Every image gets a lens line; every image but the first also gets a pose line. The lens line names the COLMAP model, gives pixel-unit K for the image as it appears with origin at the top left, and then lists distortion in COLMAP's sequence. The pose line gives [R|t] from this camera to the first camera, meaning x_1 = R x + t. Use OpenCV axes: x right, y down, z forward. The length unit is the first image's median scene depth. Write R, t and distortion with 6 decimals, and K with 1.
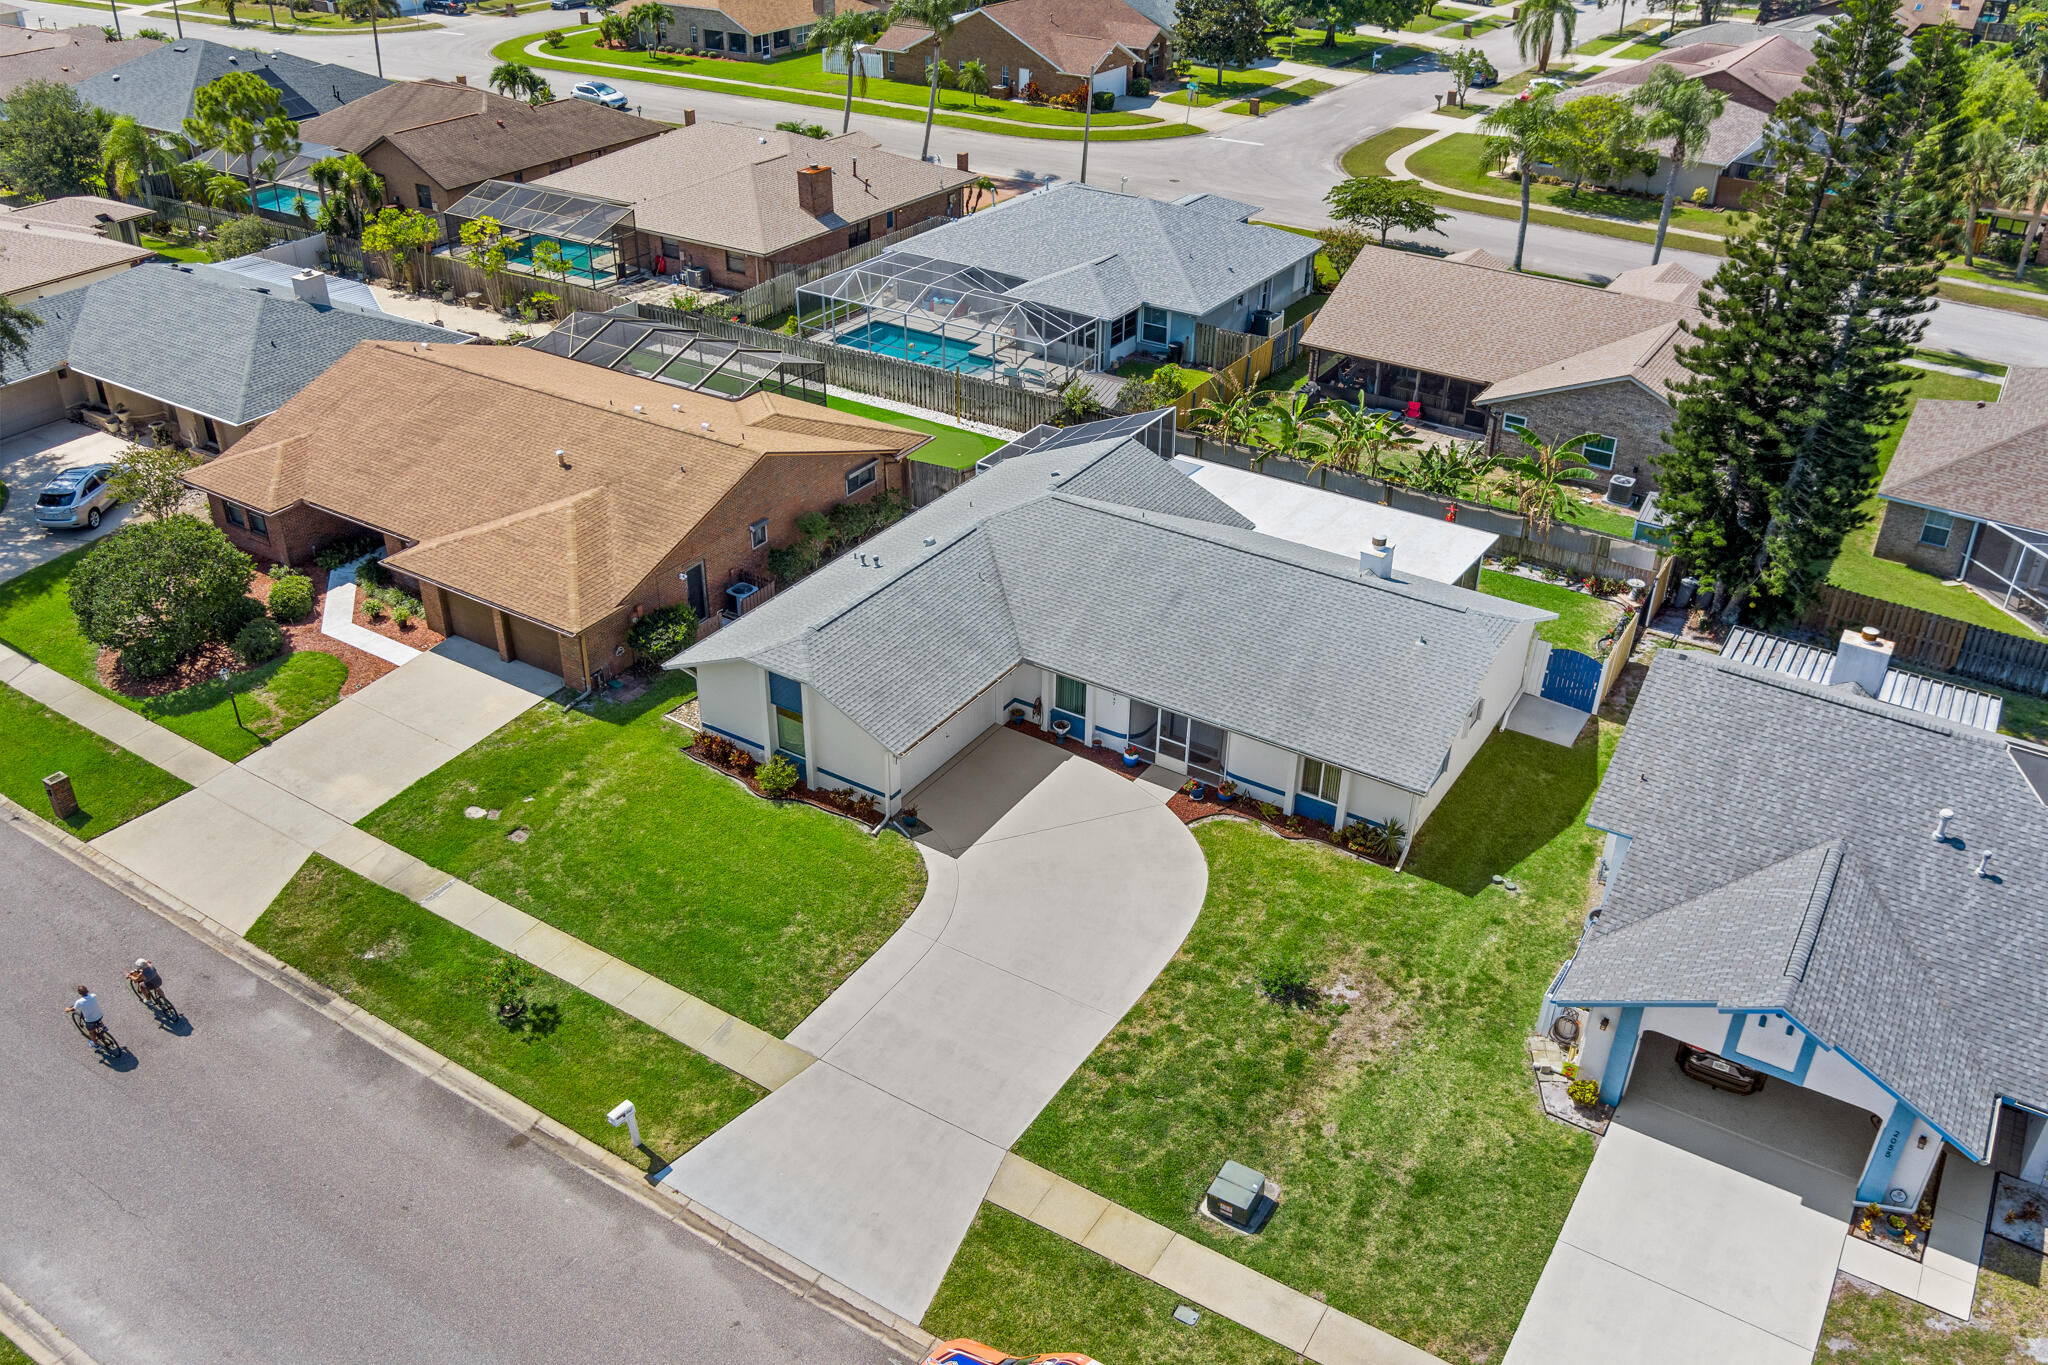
lens RADIAL K [[1661.1, 0, 1040.9], [0, 1661.1, 688.6], [0, 0, 1]] dist [-0.075646, 0.011310]
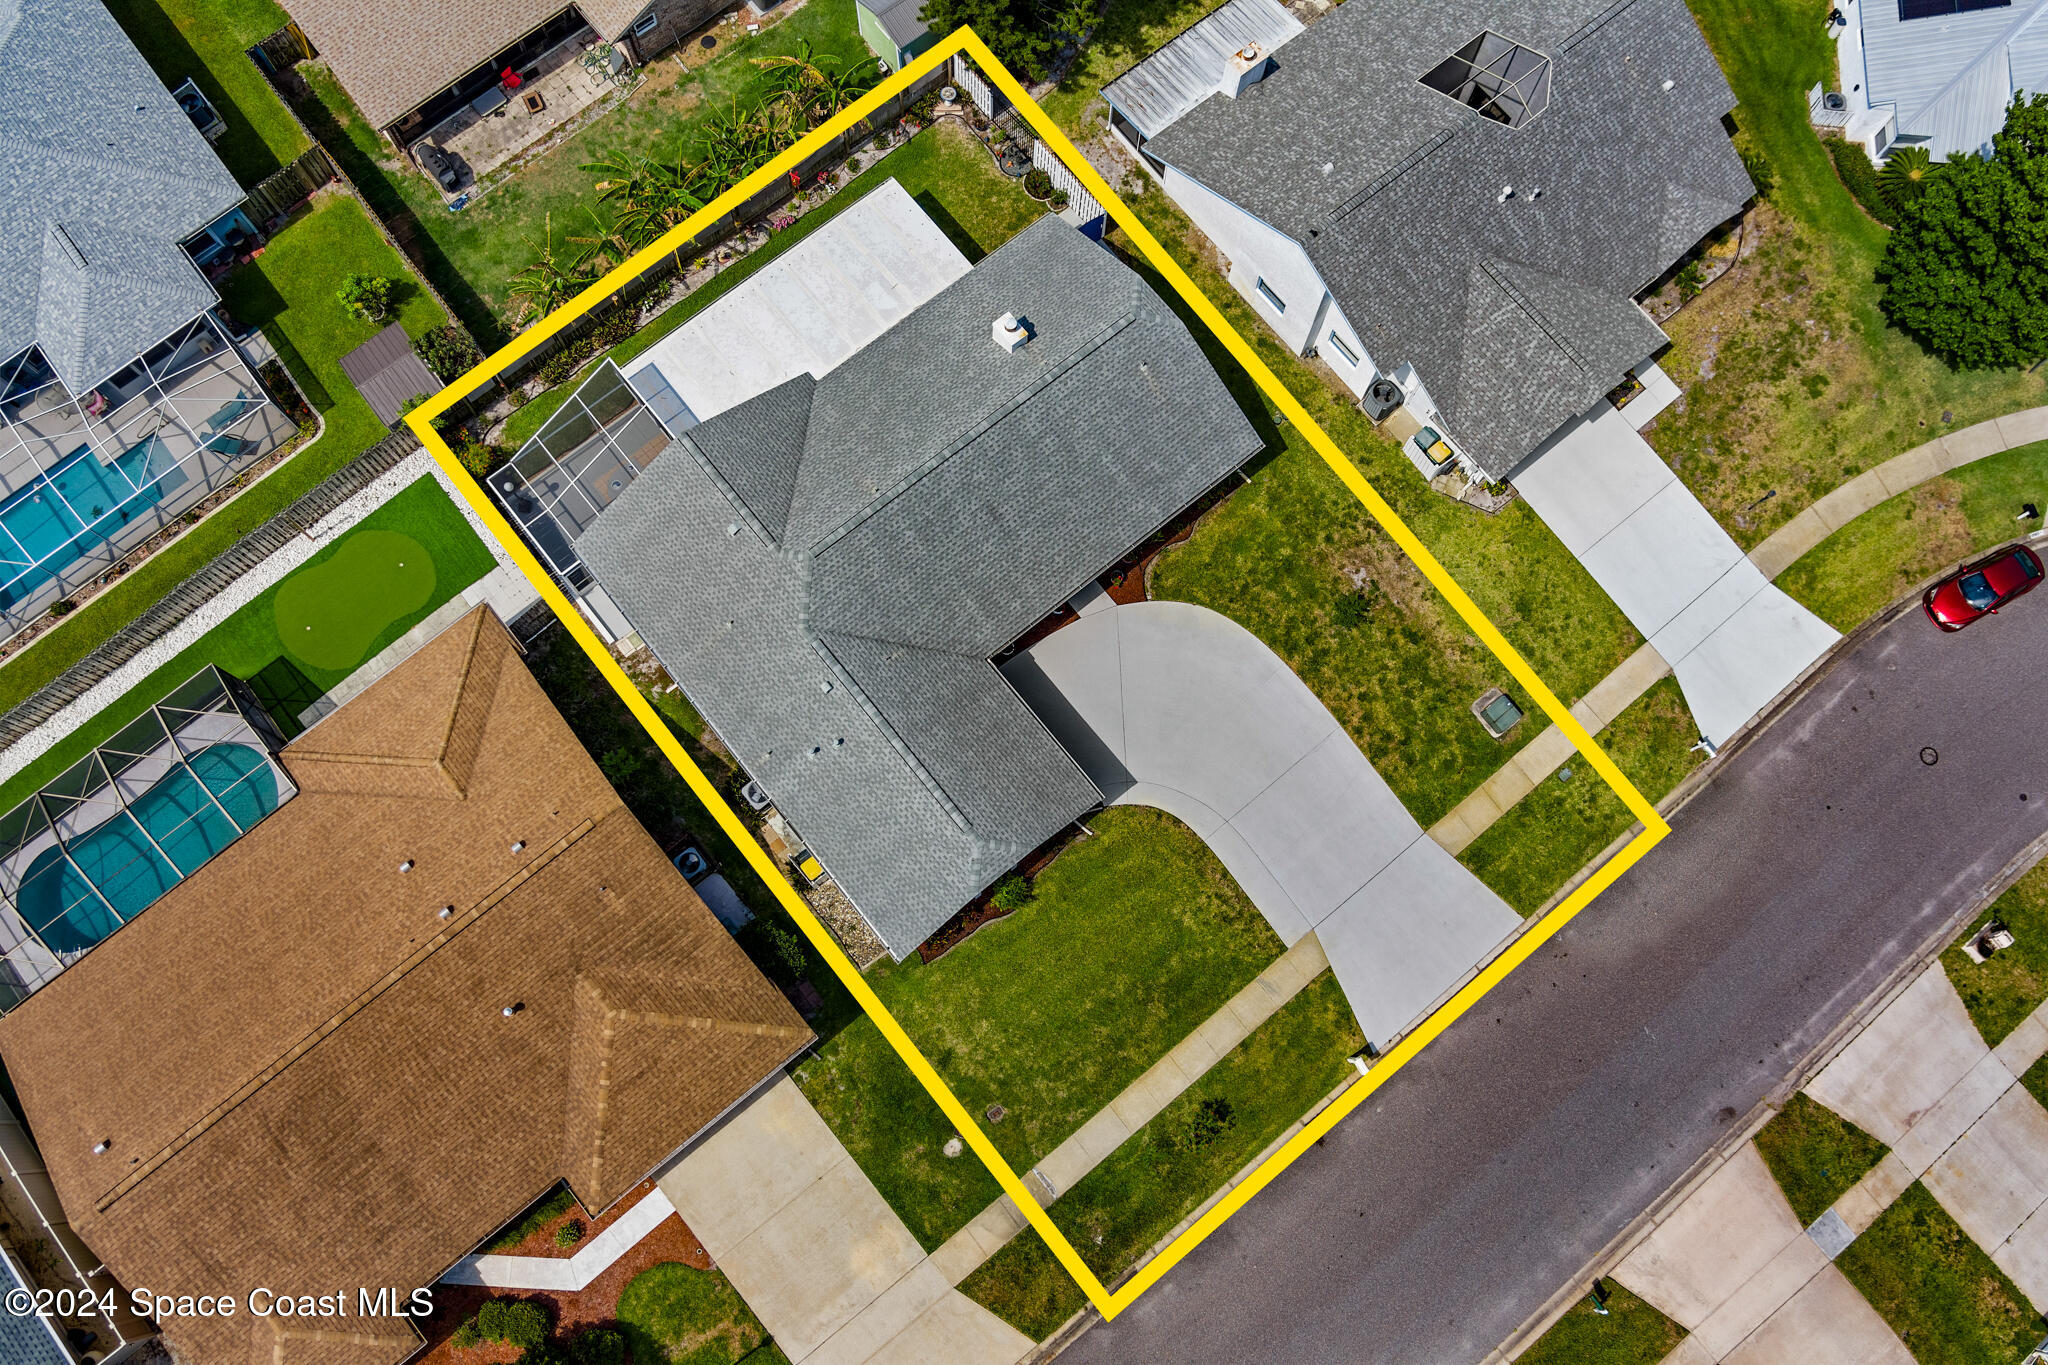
lens RADIAL K [[1661.1, 0, 1040.9], [0, 1661.1, 688.6], [0, 0, 1]] dist [-0.075646, 0.011310]
pose [[0.317437, -0.919572, 0.231563, -0.291875], [0.474051, 0.365375, 0.801110, -0.940531], [-0.821285, -0.144529, 0.551908, 0.345204]]
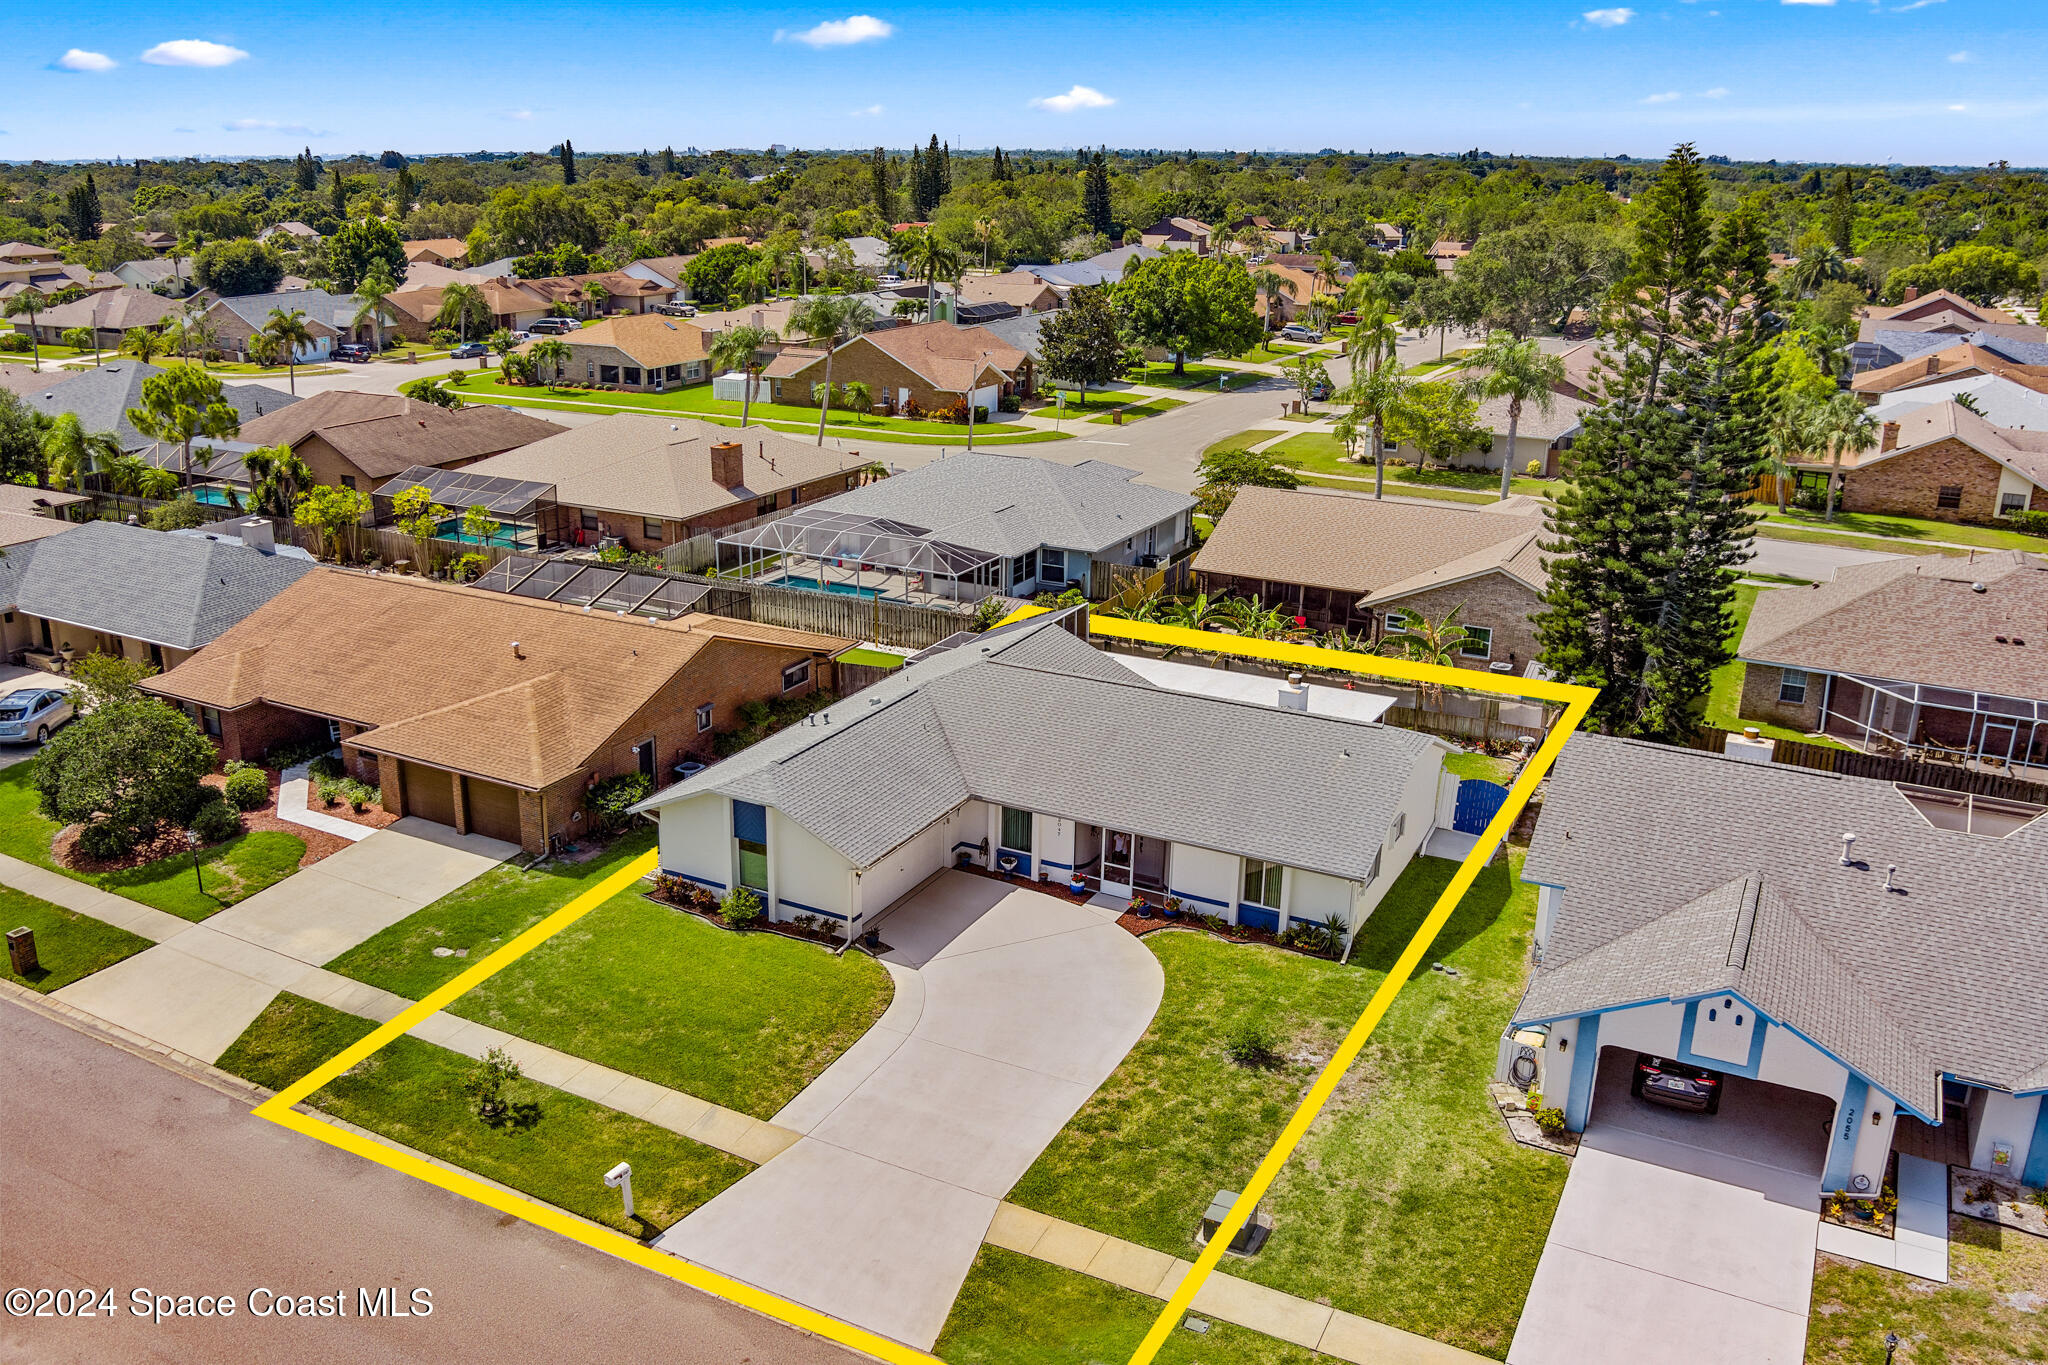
lens RADIAL K [[1653.2, 0, 987.3], [0, 1653.2, 679.1], [0, 0, 1]] dist [-0.069367, -0.000411]
pose [[0.998017, -0.028481, 0.056132, -0.058806], [0.040389, 0.973739, -0.224058, 0.149790], [-0.048276, 0.225881, 0.972958, -0.040298]]
